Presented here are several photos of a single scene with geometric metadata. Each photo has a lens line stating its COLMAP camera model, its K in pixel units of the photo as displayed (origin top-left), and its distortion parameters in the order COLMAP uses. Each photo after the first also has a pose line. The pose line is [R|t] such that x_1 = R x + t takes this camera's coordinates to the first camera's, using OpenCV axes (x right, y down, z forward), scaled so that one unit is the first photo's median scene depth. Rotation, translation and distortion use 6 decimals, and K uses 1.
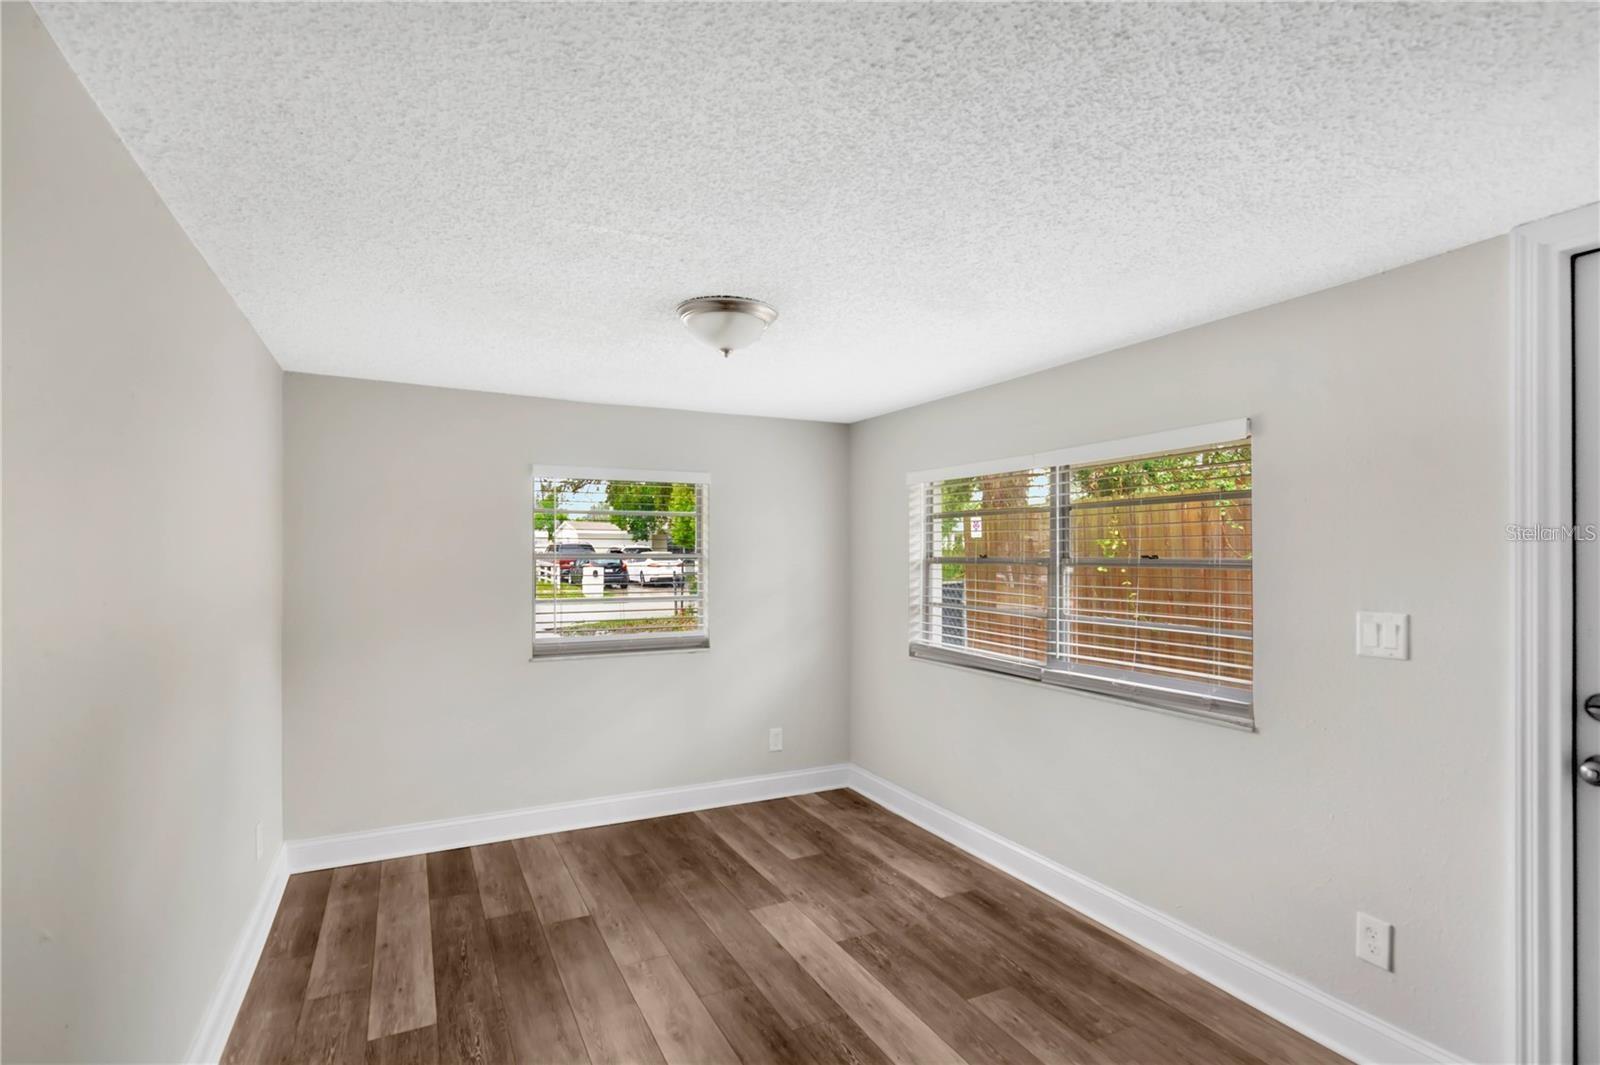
lens RADIAL K [[779.4, 0, 804.4], [0, 779.4, 540.6], [0, 0, 1]] dist [0.000757, 0.002034]
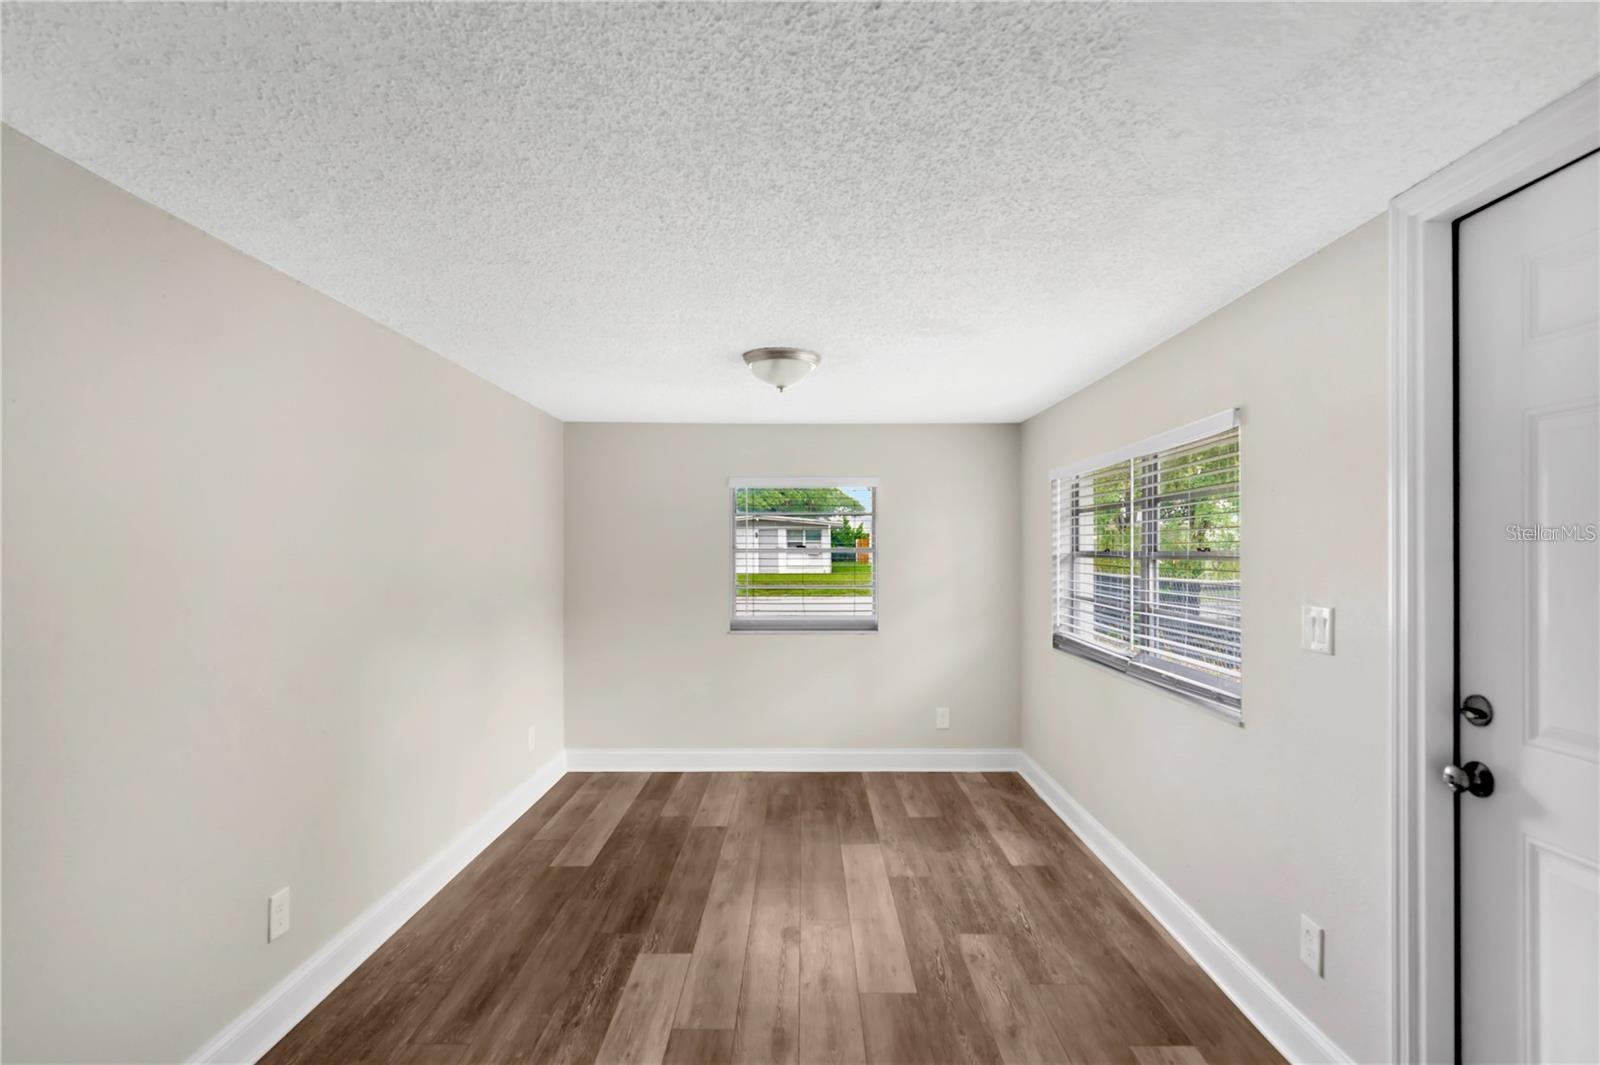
lens RADIAL K [[779.4, 0, 787.6], [0, 779.4, 536.1], [0, 0, 1]] dist [0.000757, 0.002034]
pose [[0.890458, -0.009870, -0.454958, 0.363730], [0.009359, 0.999951, -0.003376, 0.002240], [0.454968, -0.001252, 0.890507, -0.095835]]
